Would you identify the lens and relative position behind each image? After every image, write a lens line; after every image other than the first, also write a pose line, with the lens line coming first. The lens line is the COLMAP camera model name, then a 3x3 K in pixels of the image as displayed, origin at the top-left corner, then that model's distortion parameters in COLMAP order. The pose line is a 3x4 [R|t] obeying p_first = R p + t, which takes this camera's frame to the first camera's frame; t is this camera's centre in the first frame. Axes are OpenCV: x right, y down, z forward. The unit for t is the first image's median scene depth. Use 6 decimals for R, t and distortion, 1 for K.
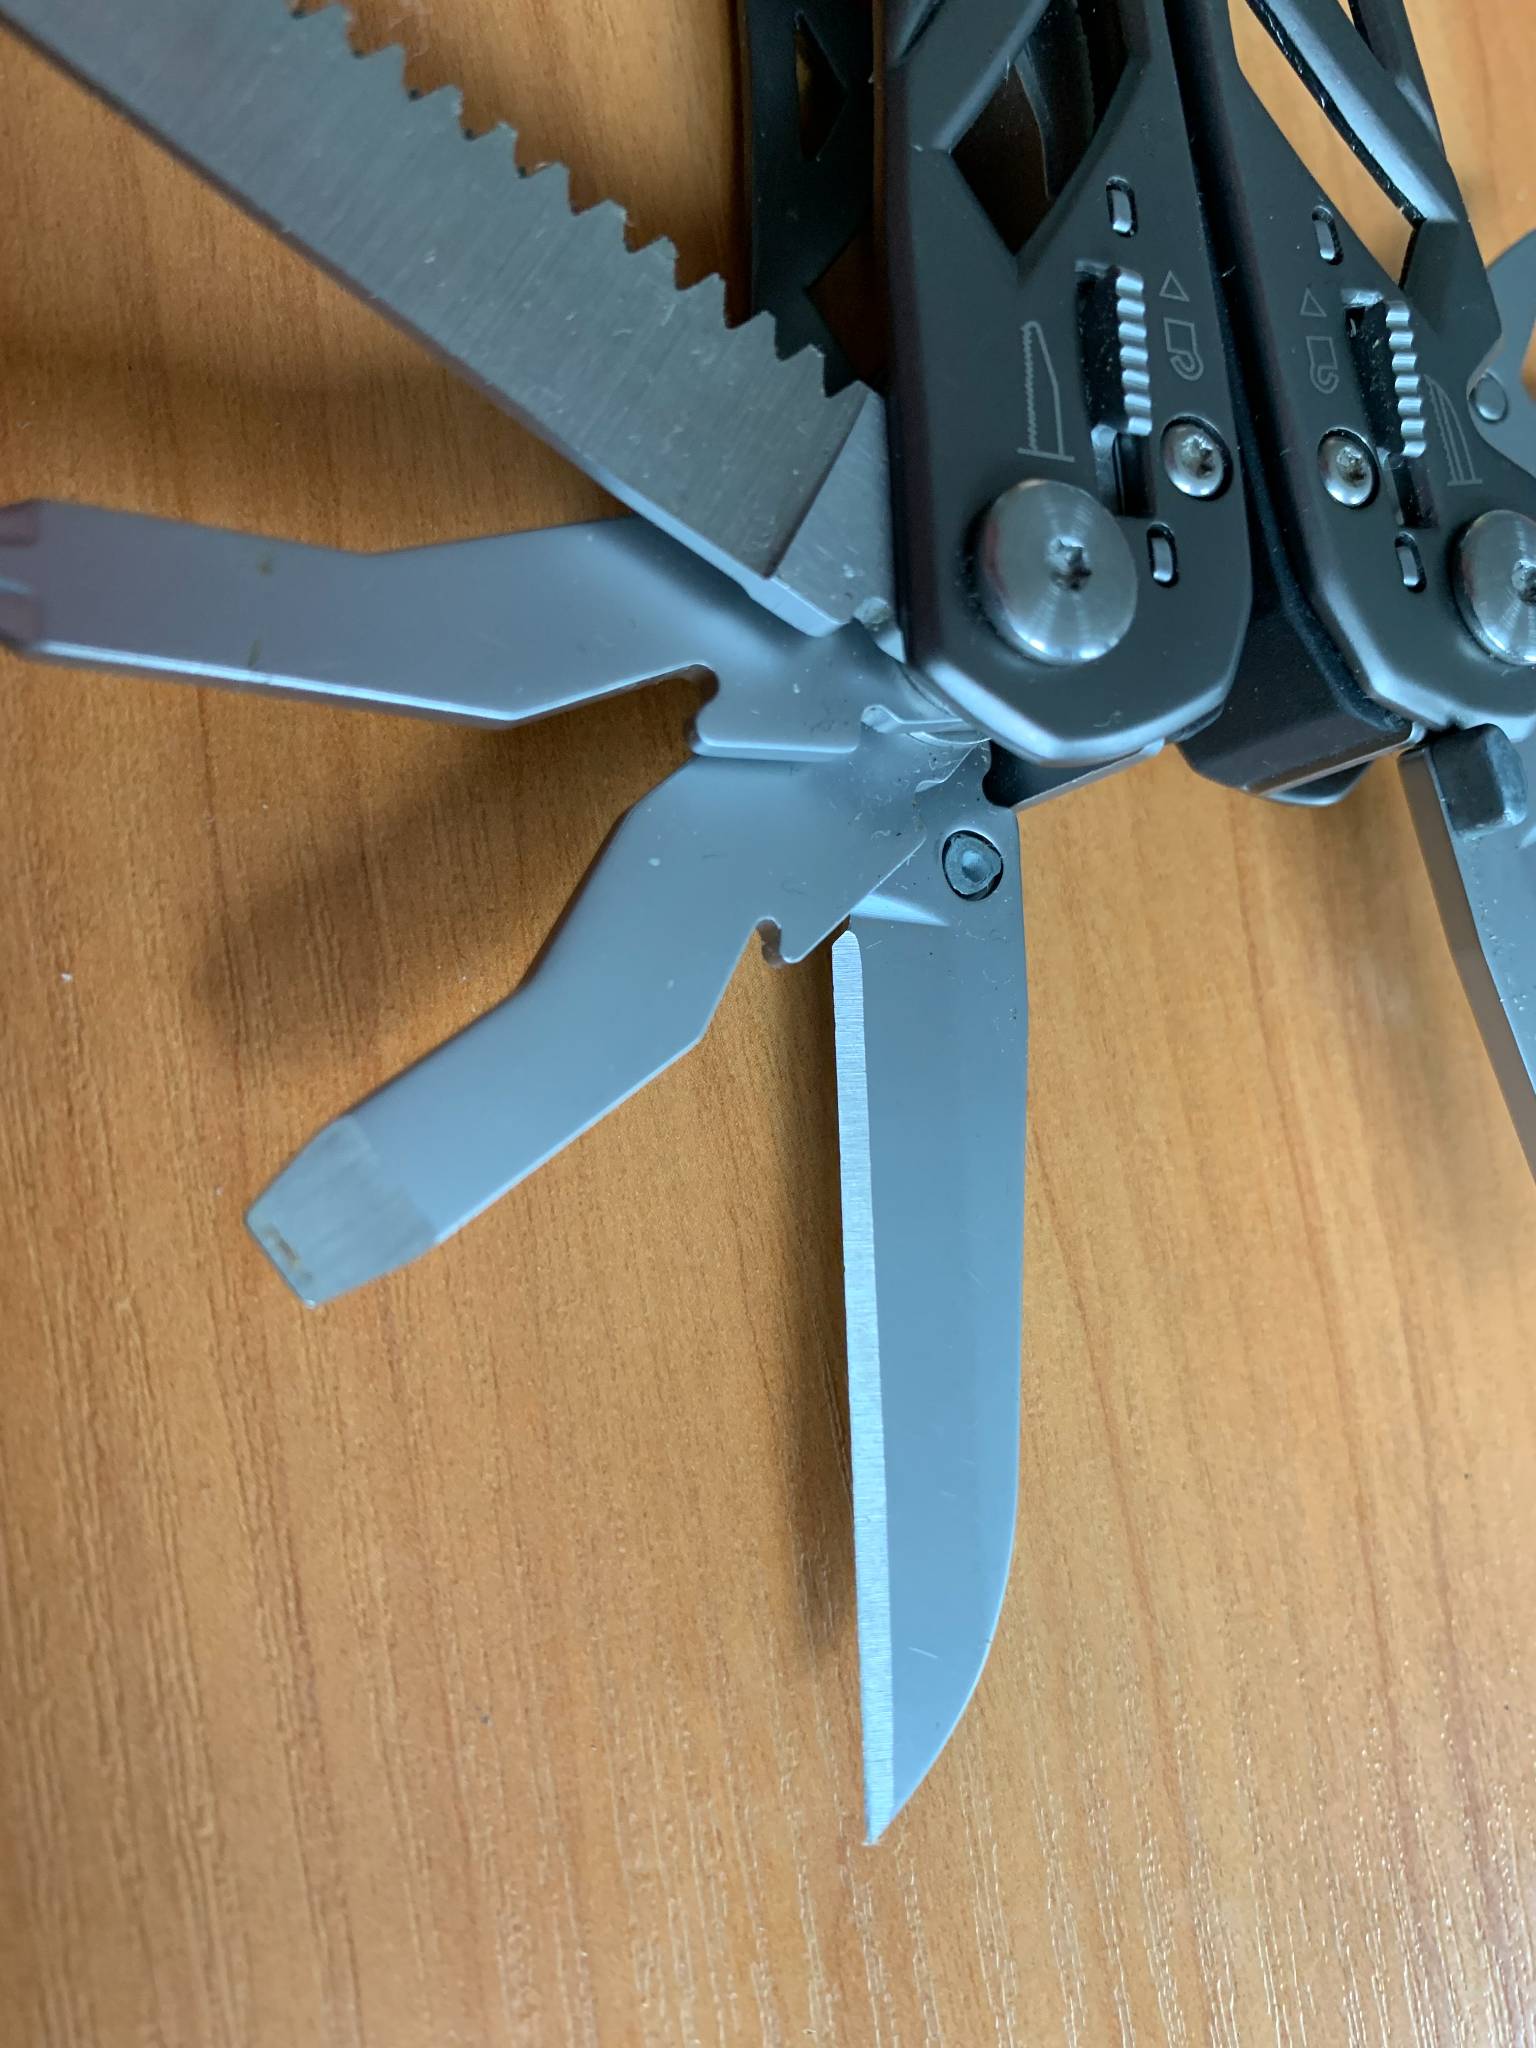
lens RADIAL K [[1539.8, 0, 723.6], [0, 1539.8, 1025.0], [0, 0, 1]] dist [-0.050244, 0.013281]
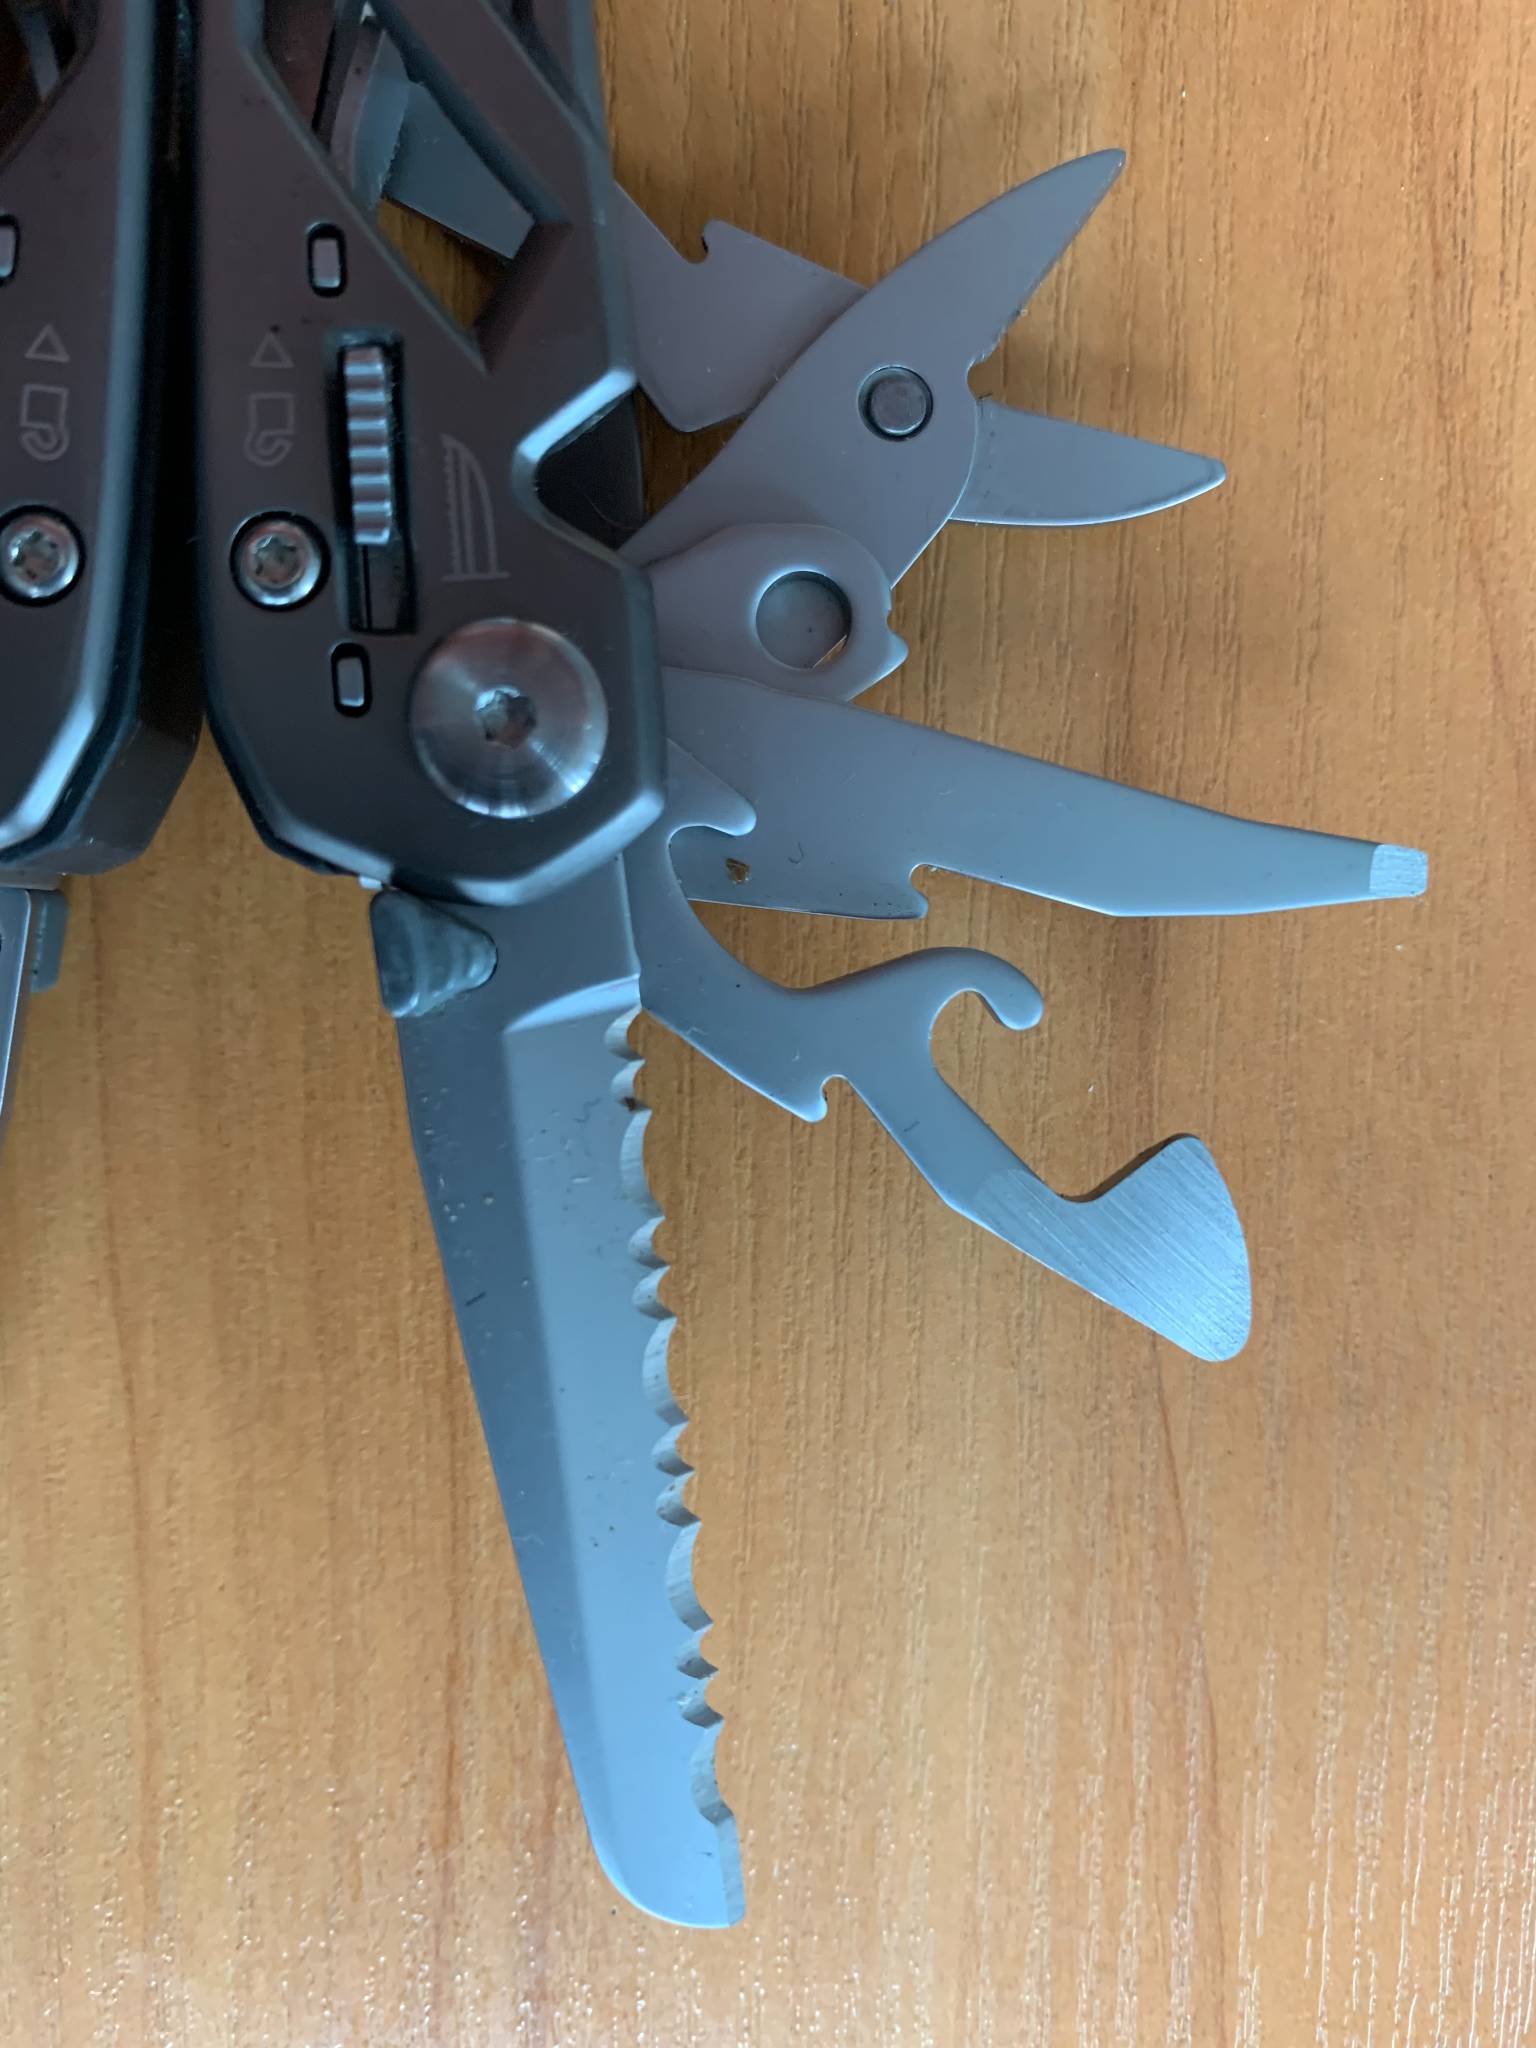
lens RADIAL K [[1539.8, 0, 774.3], [0, 1539.8, 1025.0], [0, 0, 1]] dist [-0.050244, 0.013281]
pose [[0.928927, 0.188914, -0.318442, 0.879594], [-0.143508, 0.976517, 0.160687, -0.260072], [0.341320, -0.103567, 0.934224, 0.250266]]
